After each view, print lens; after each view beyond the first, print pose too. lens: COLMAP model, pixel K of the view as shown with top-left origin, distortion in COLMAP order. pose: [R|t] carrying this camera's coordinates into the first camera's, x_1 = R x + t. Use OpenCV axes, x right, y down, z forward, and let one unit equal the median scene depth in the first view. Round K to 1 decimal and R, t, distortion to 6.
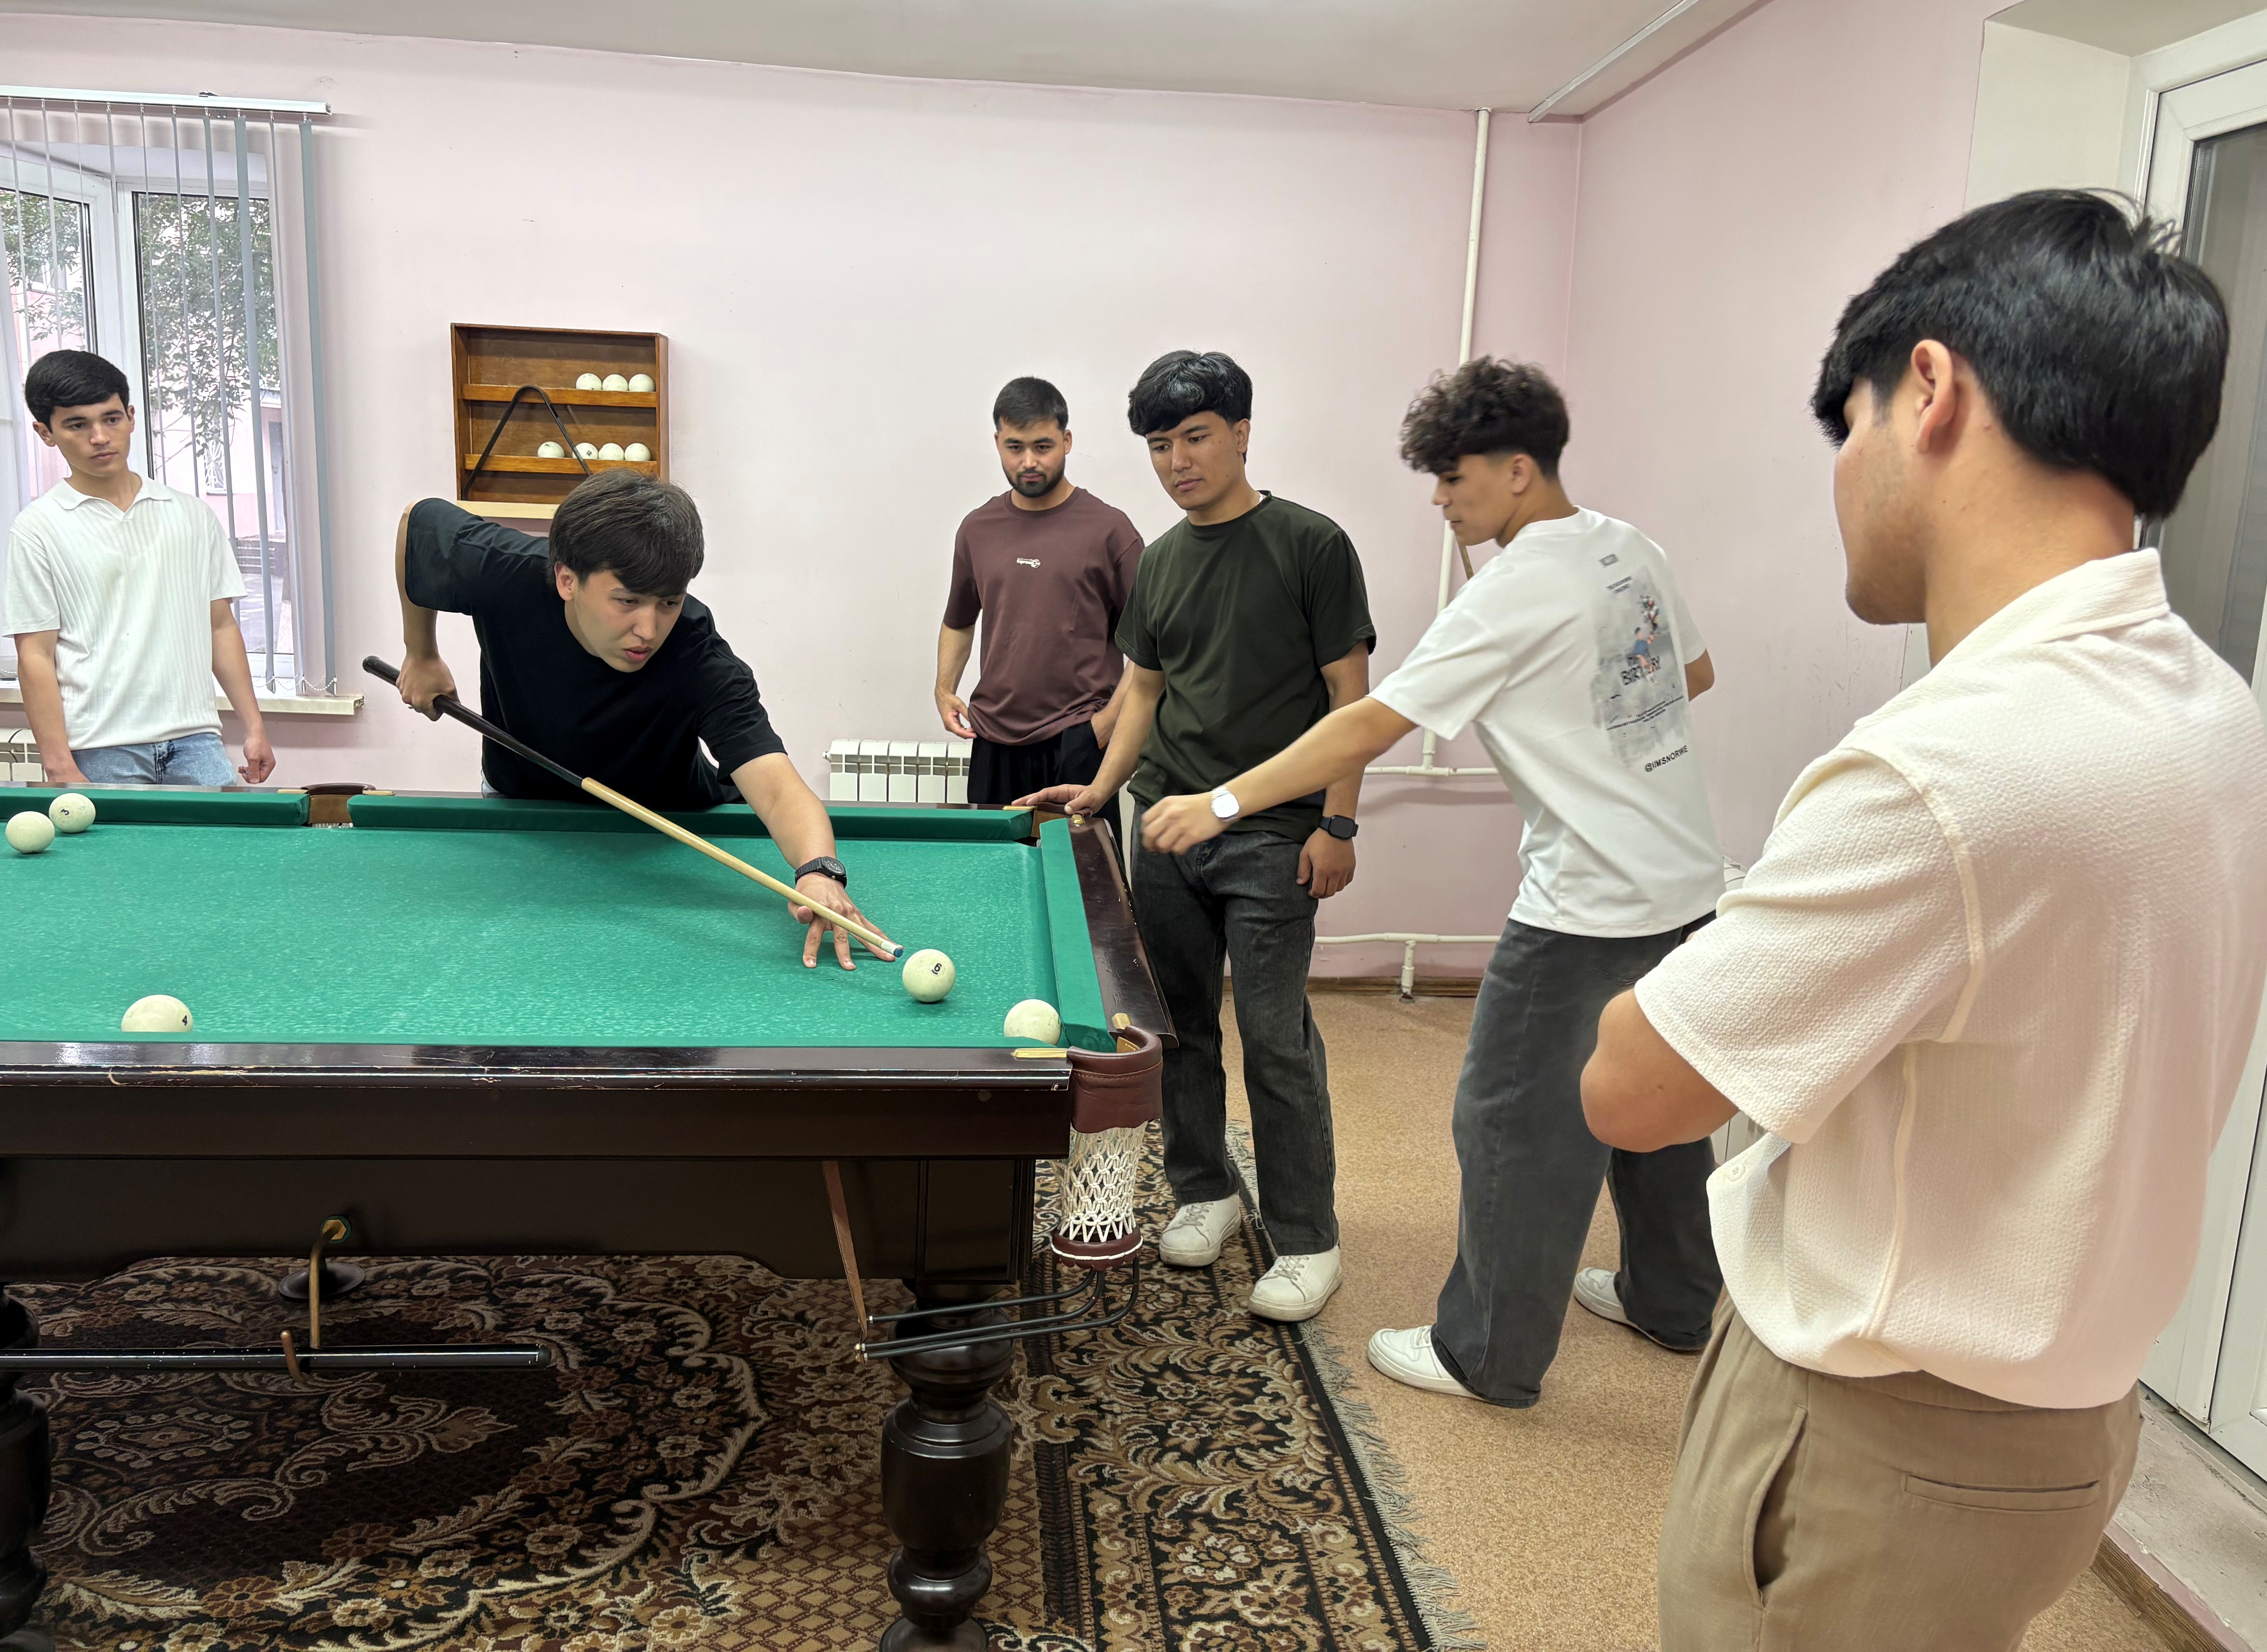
lens RADIAL K [[1712.7, 0, 1139.9], [0, 1712.7, 815.8], [0, 0, 1]] dist [0.005425, -0.017654]
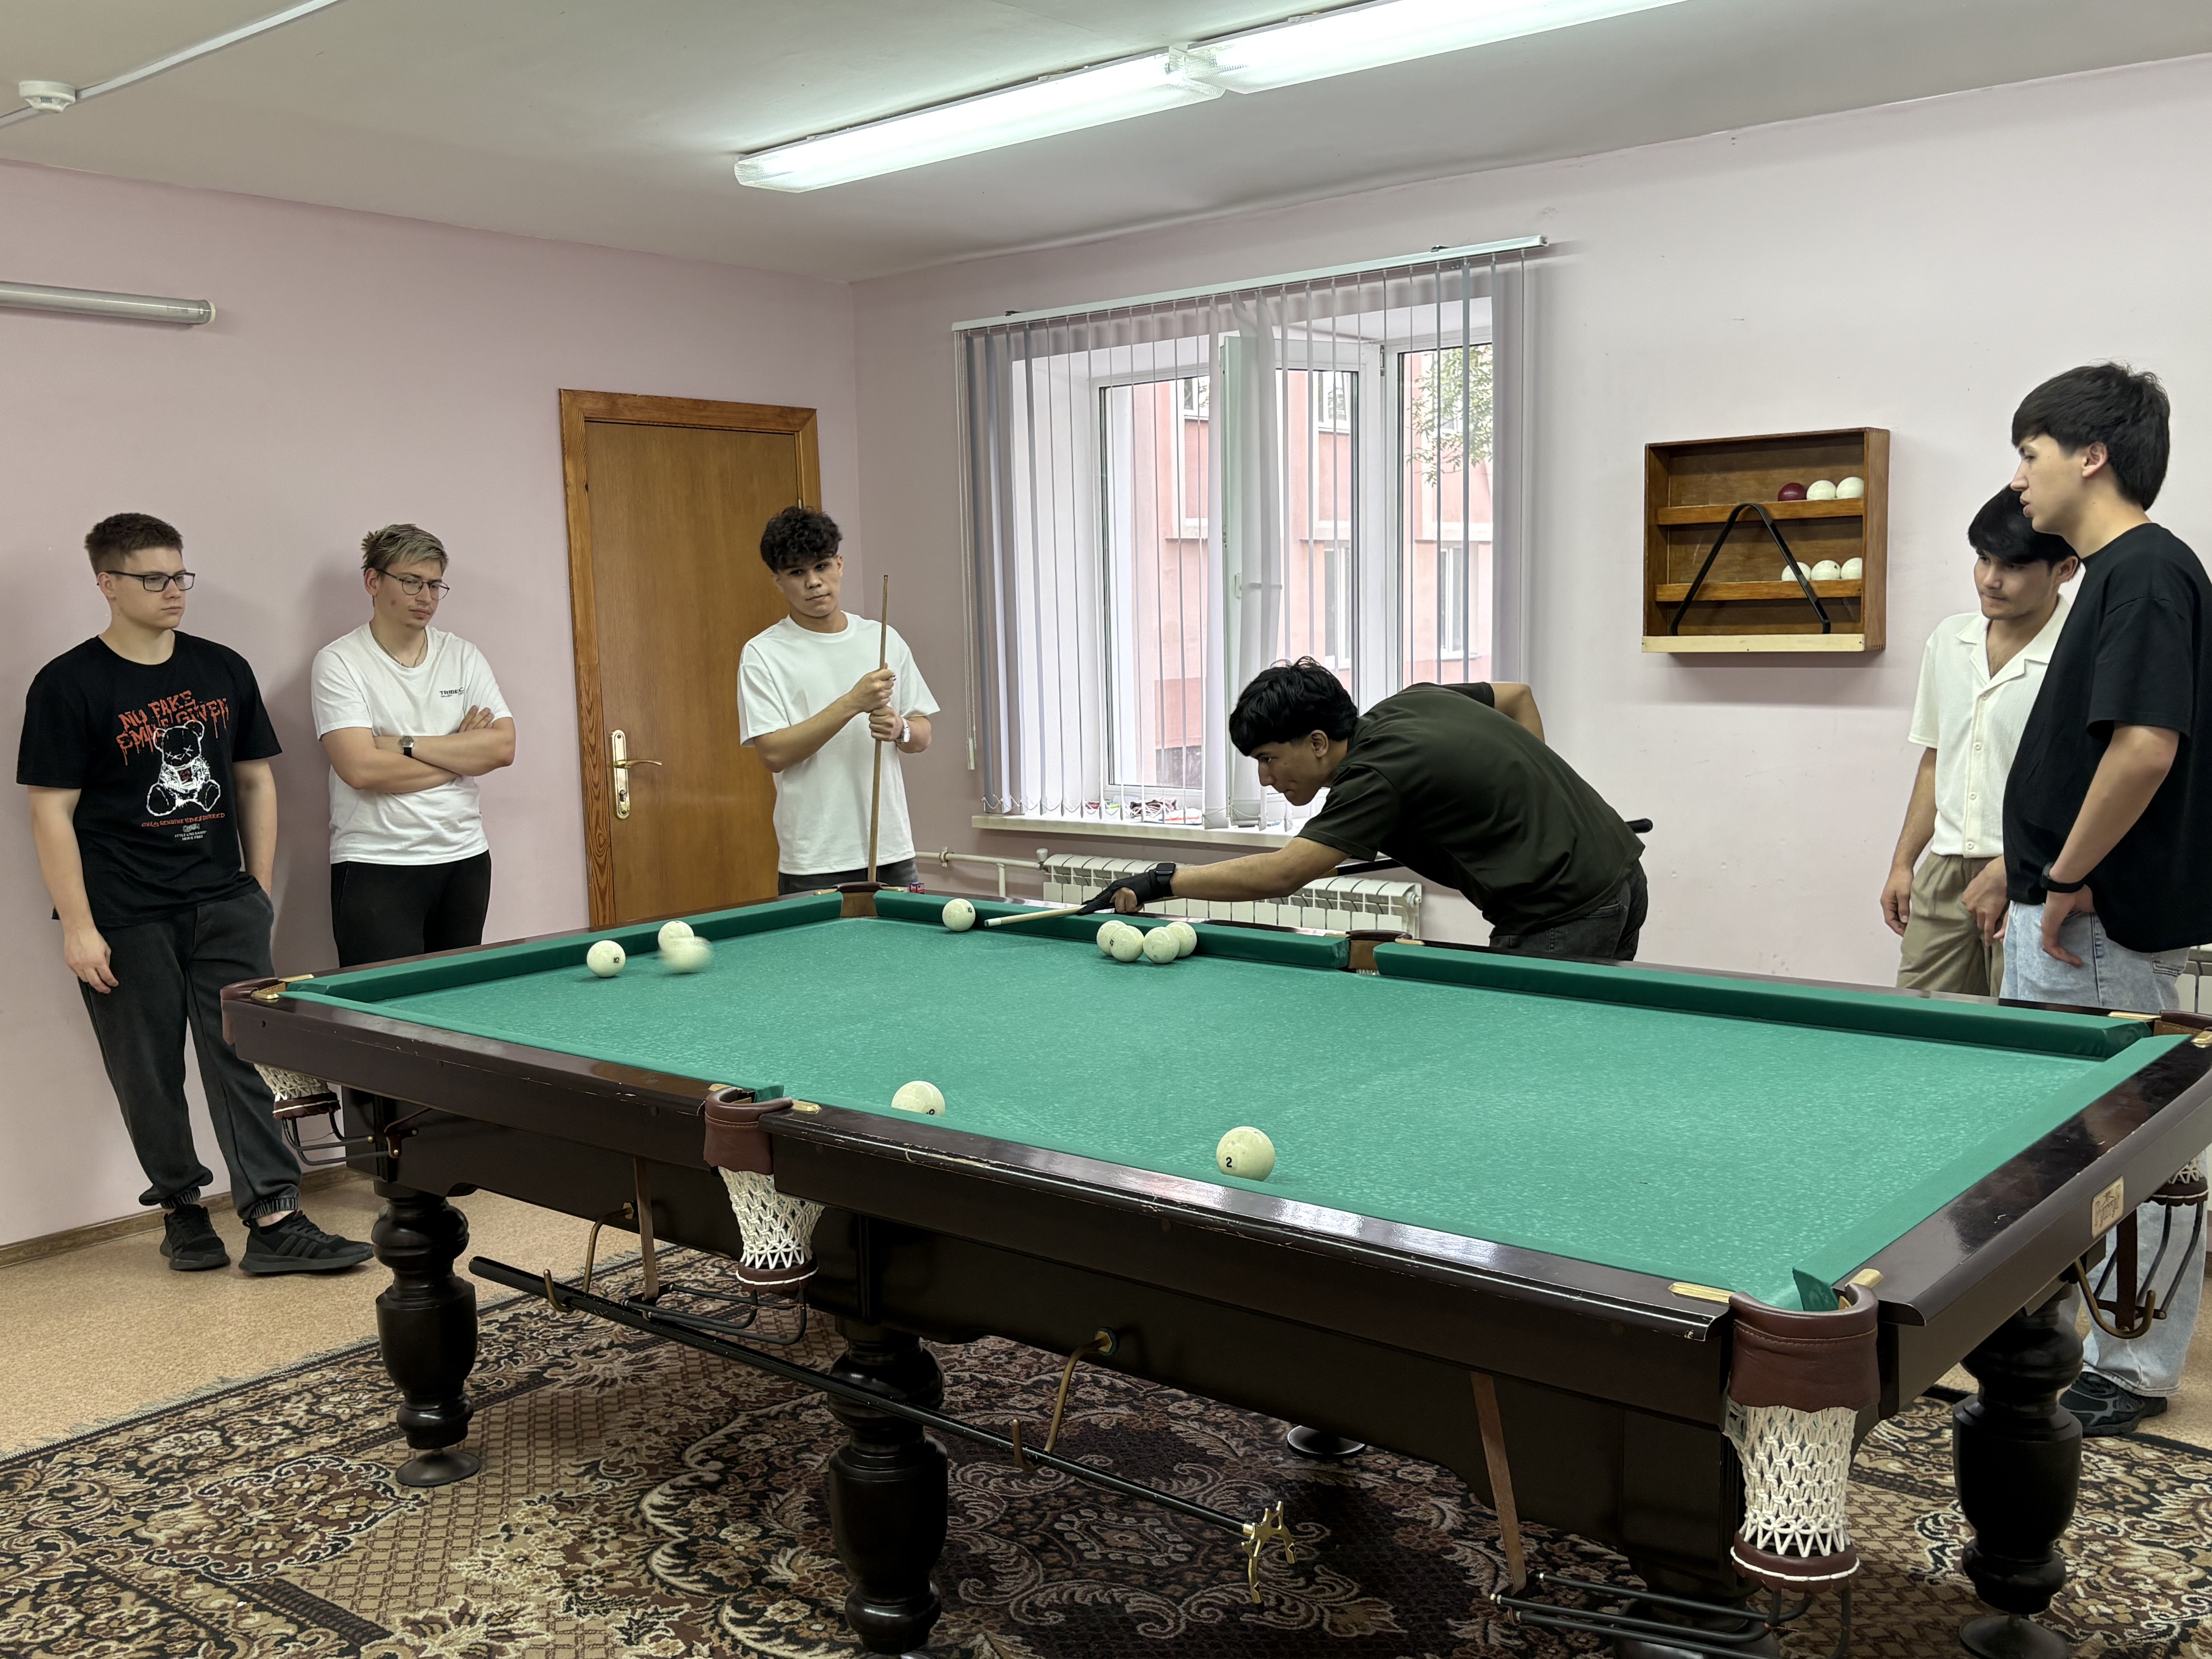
lens RADIAL K [[2056.5, 0, 1104.2], [0, 2056.5, 834.0], [0, 0, 1]] dist [-0.001274, 0.000000]
pose [[0.695189, 0.023045, -0.718458, 0.269237], [-0.083132, 0.995357, -0.048513, -0.003243], [0.714004, 0.093452, 0.693877, 0.067615]]
